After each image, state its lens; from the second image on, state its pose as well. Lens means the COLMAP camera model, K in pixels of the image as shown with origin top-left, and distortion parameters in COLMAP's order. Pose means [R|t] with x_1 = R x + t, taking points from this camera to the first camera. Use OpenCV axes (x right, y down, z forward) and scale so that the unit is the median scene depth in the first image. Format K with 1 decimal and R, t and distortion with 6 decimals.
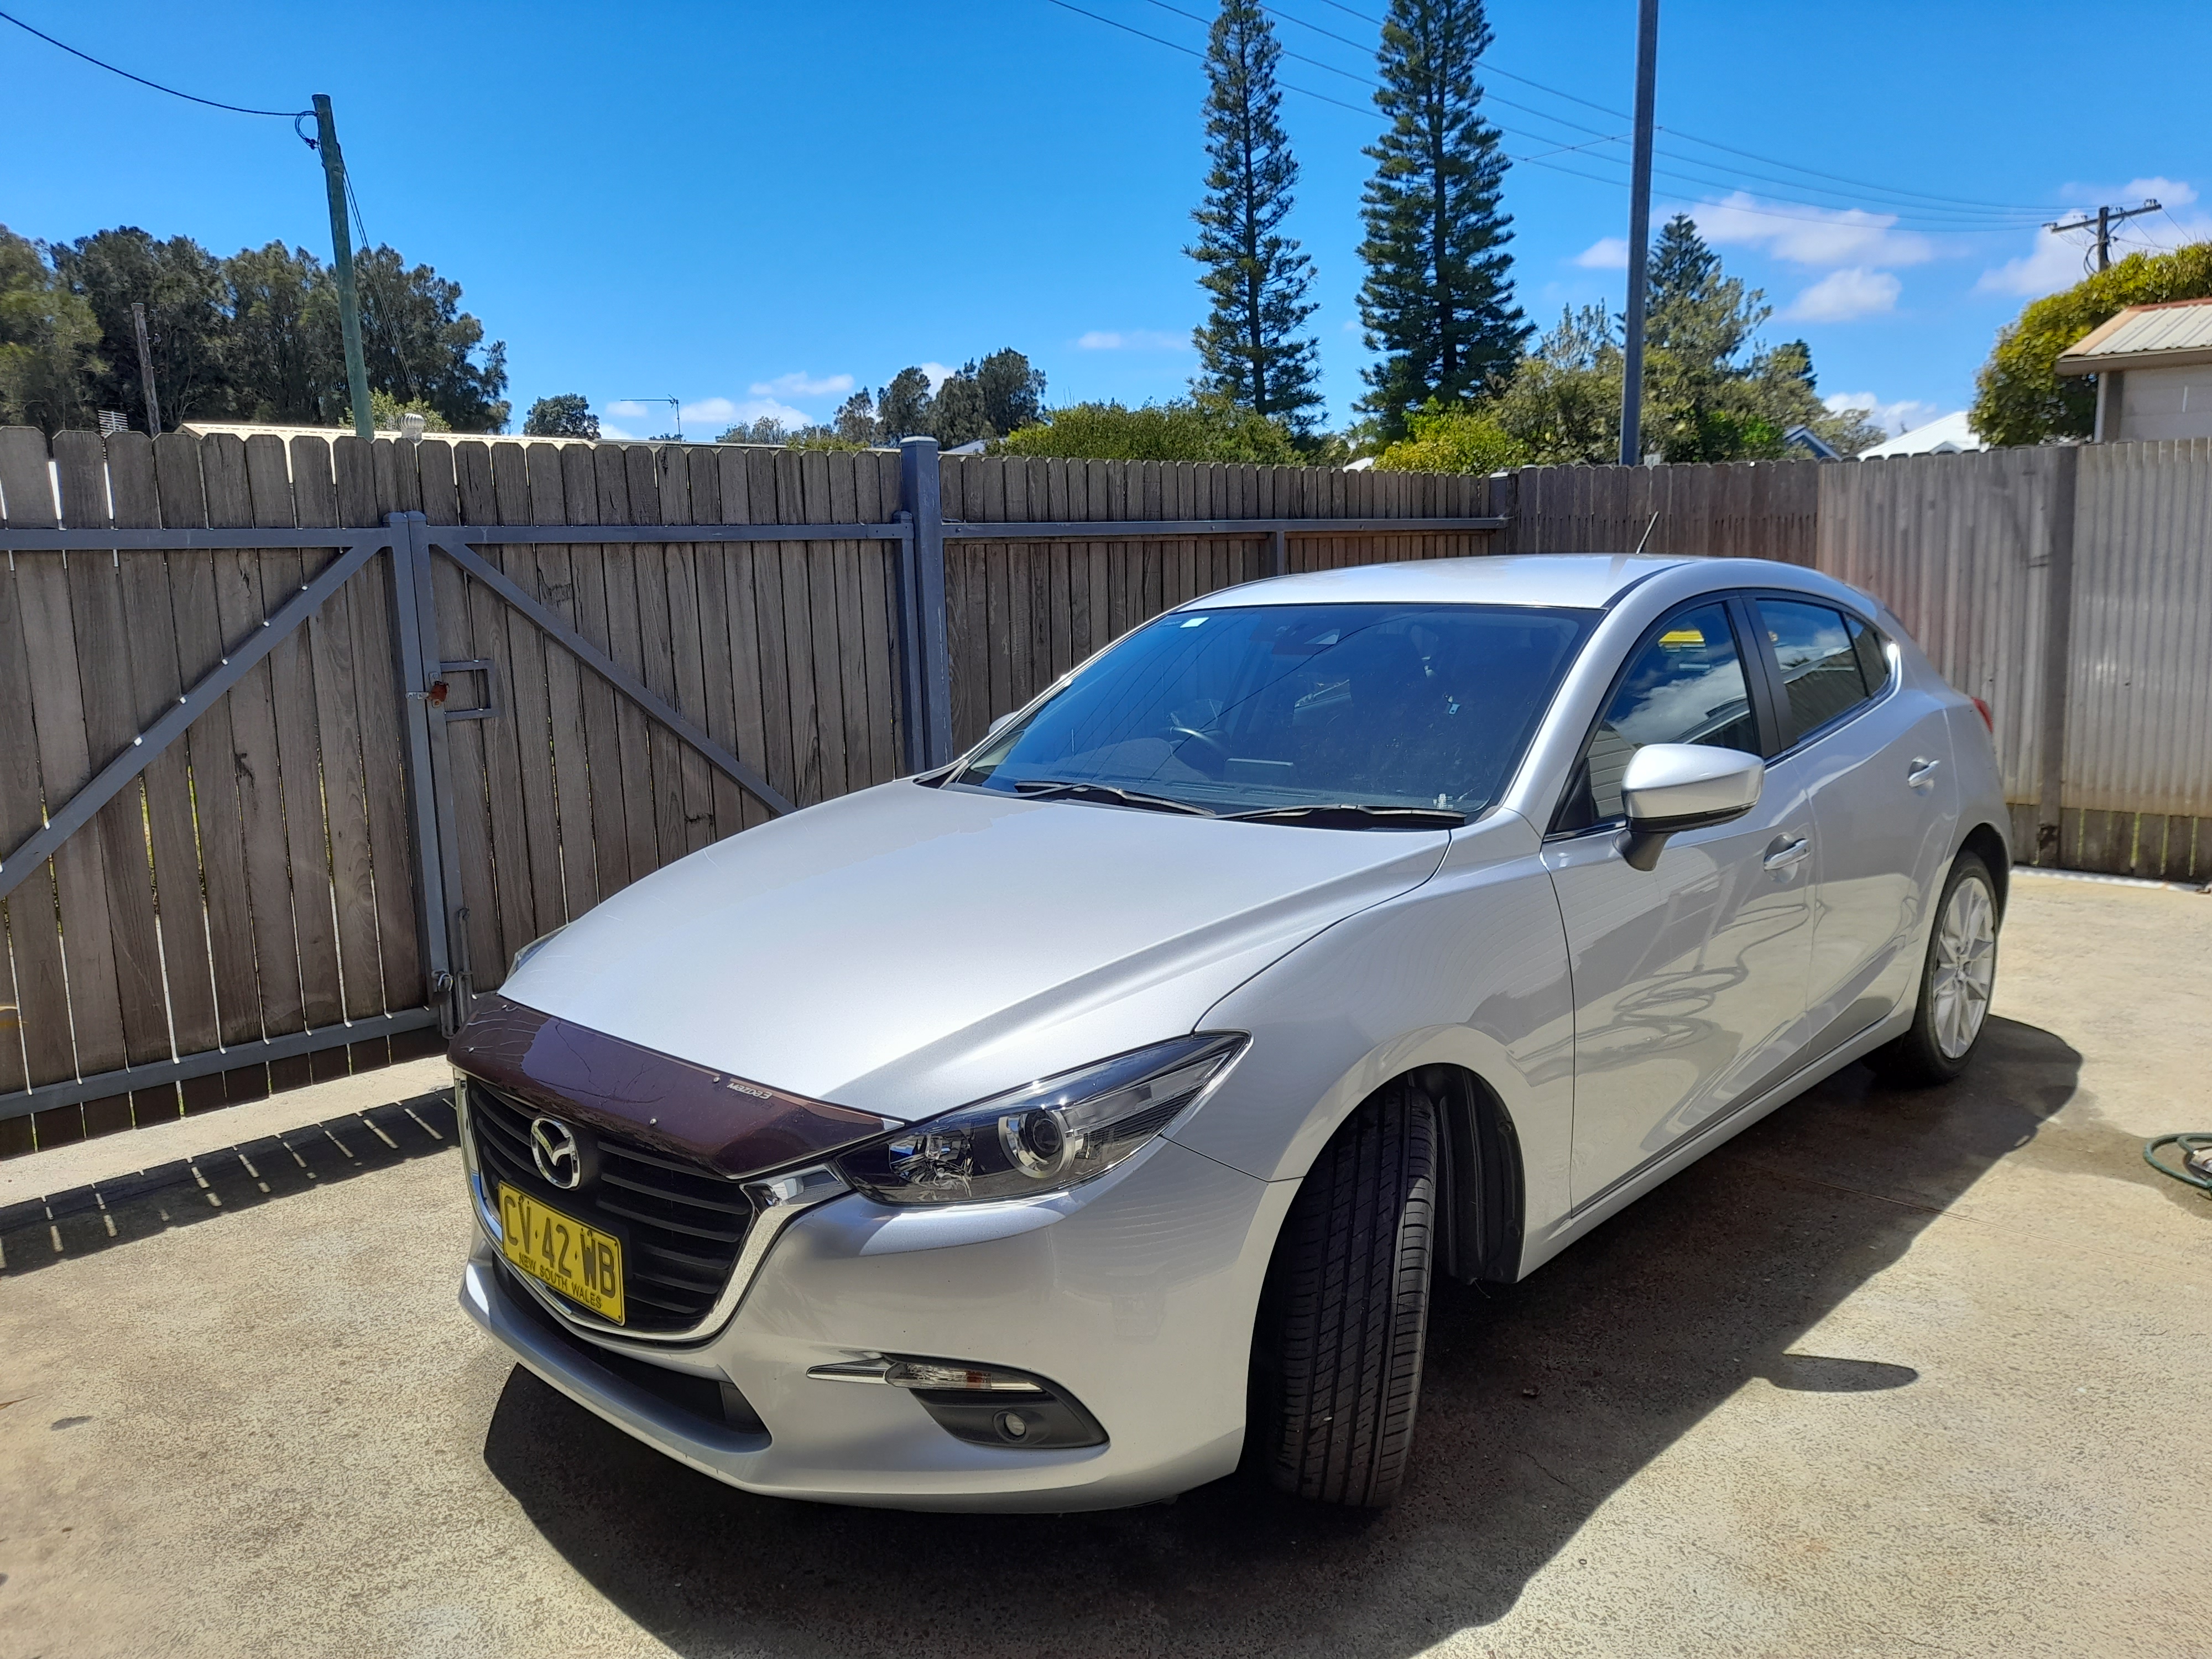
lens RADIAL K [[1612.4, 0, 1111.7], [0, 1612.4, 829.2], [0, 0, 1]] dist [0.027399, -0.001760]
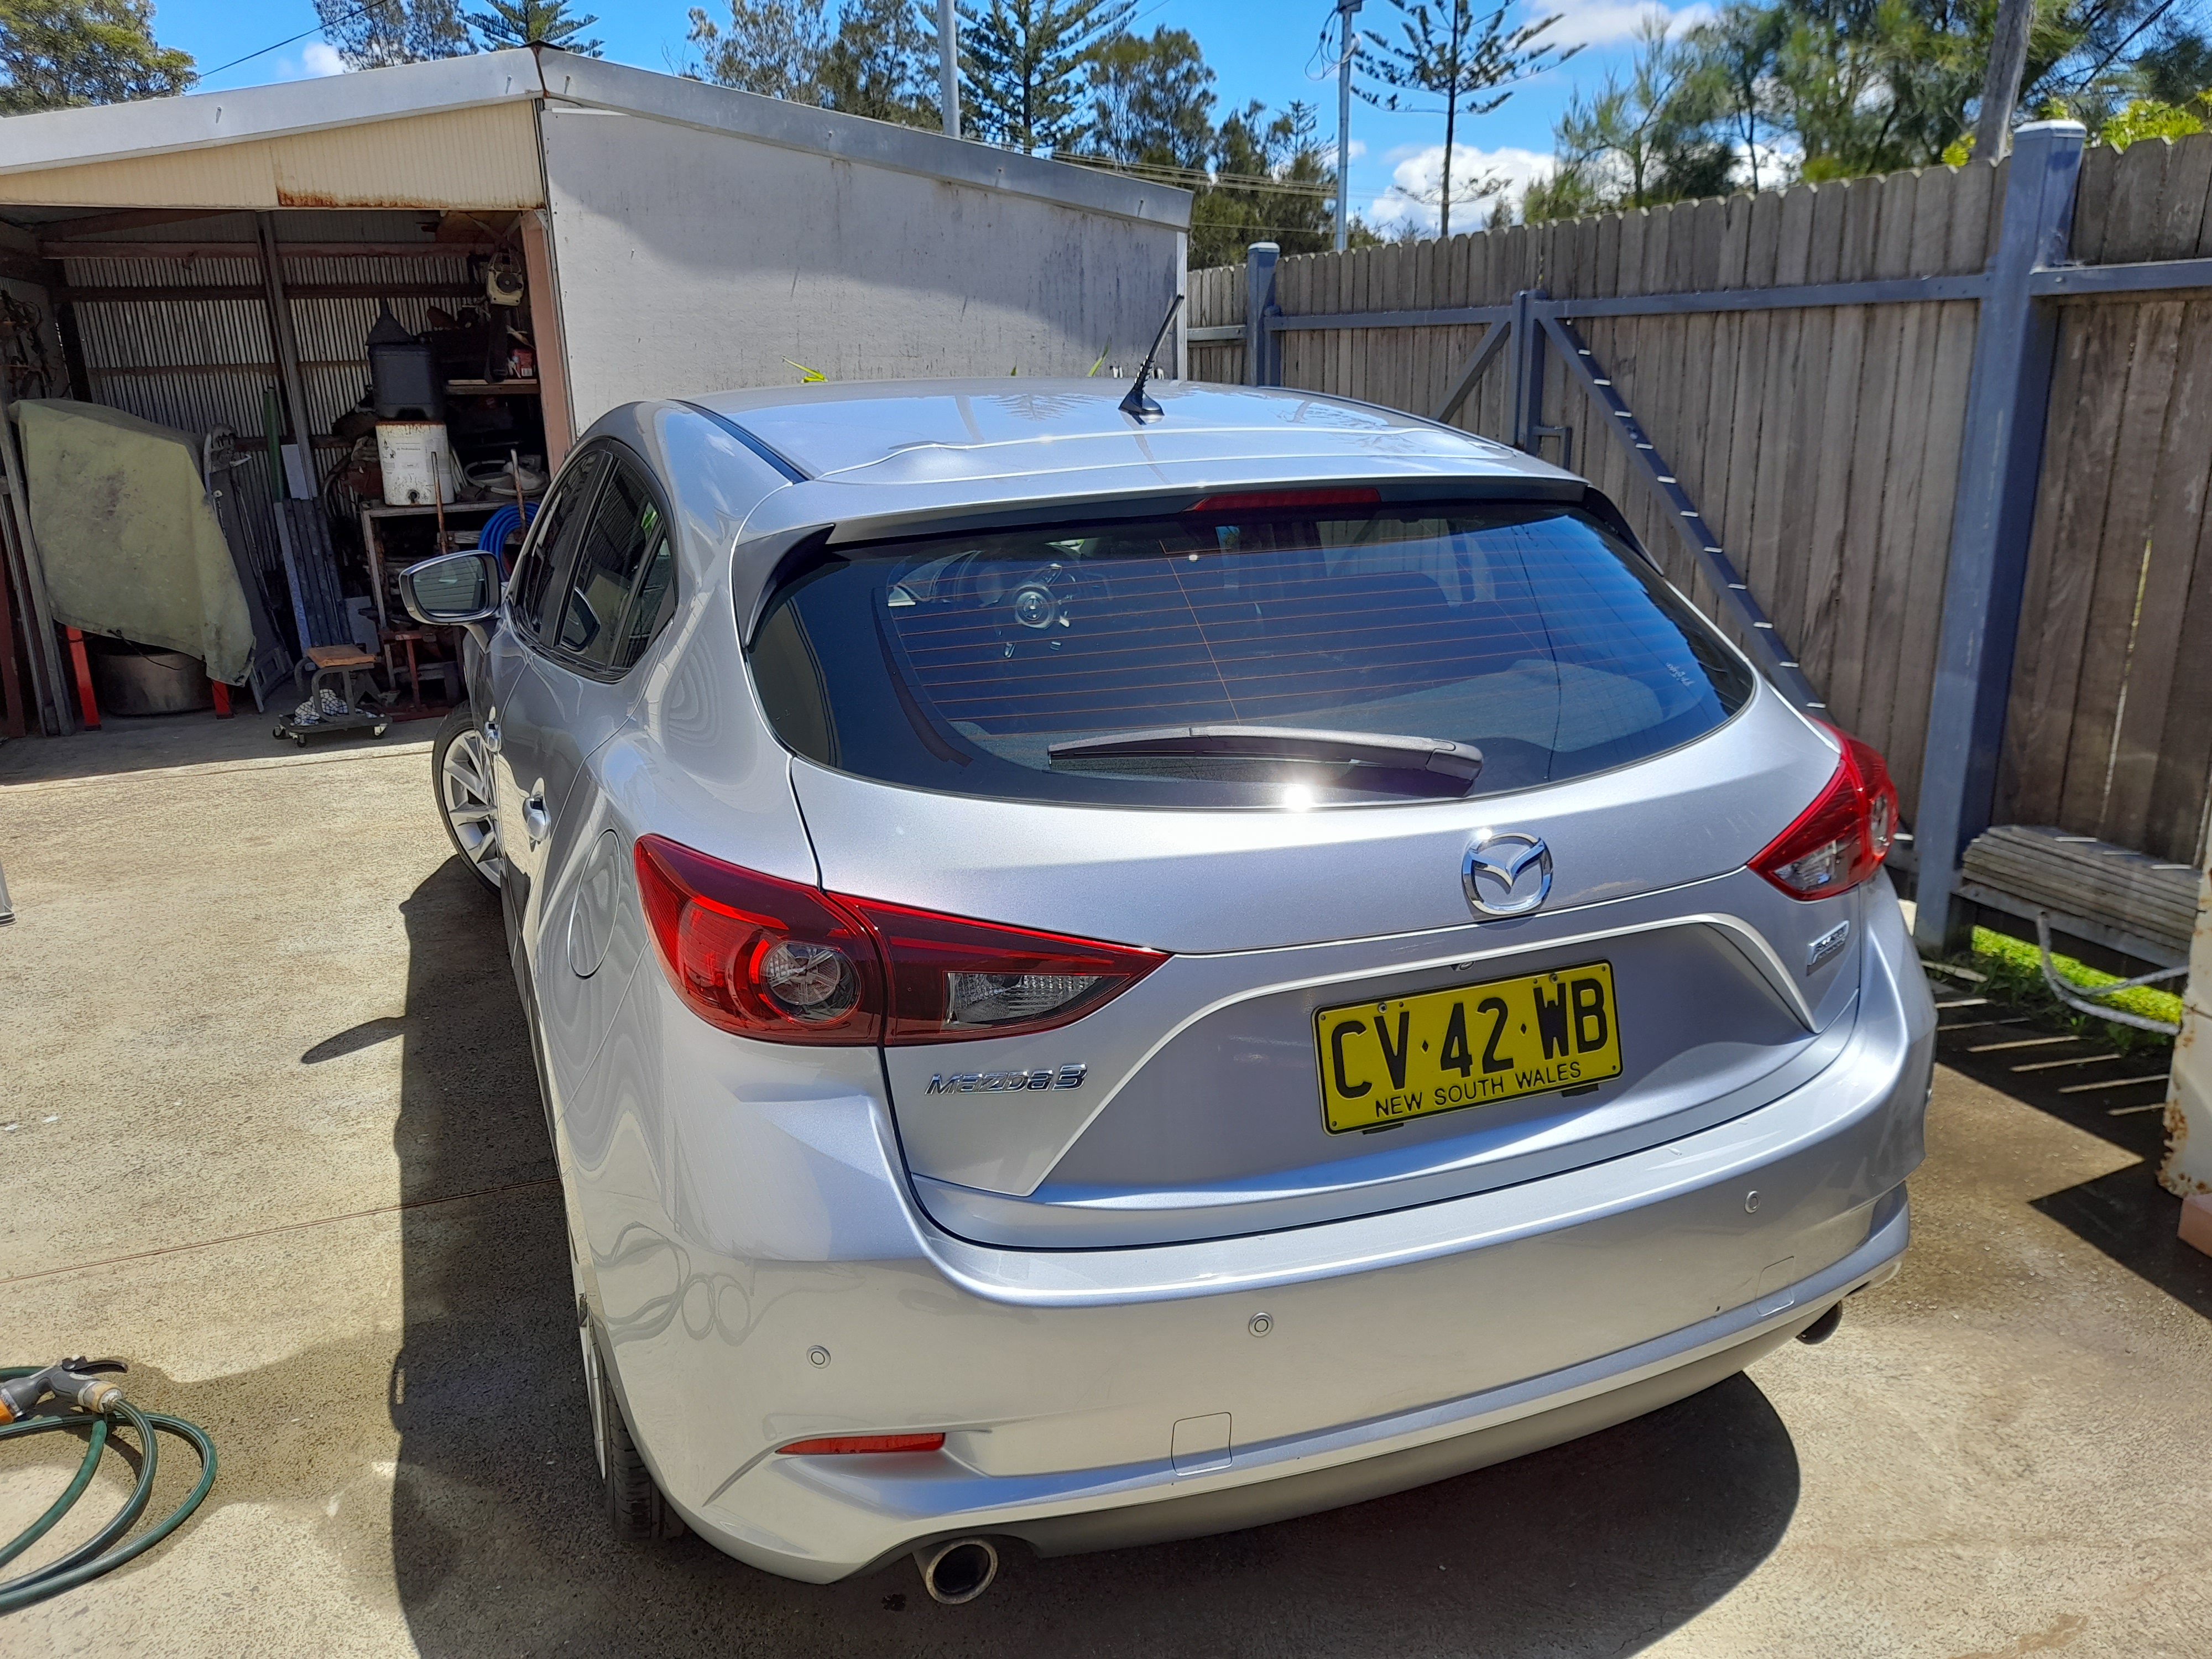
lens RADIAL K [[1612.4, 0, 1111.7], [0, 1612.4, 829.2], [0, 0, 1]] dist [0.027399, -0.001760]
pose [[-0.393865, 0.294804, -0.870610, 0.671905], [-0.124408, 0.921357, 0.368271, -0.192059], [0.910710, 0.253360, -0.326214, 1.009357]]
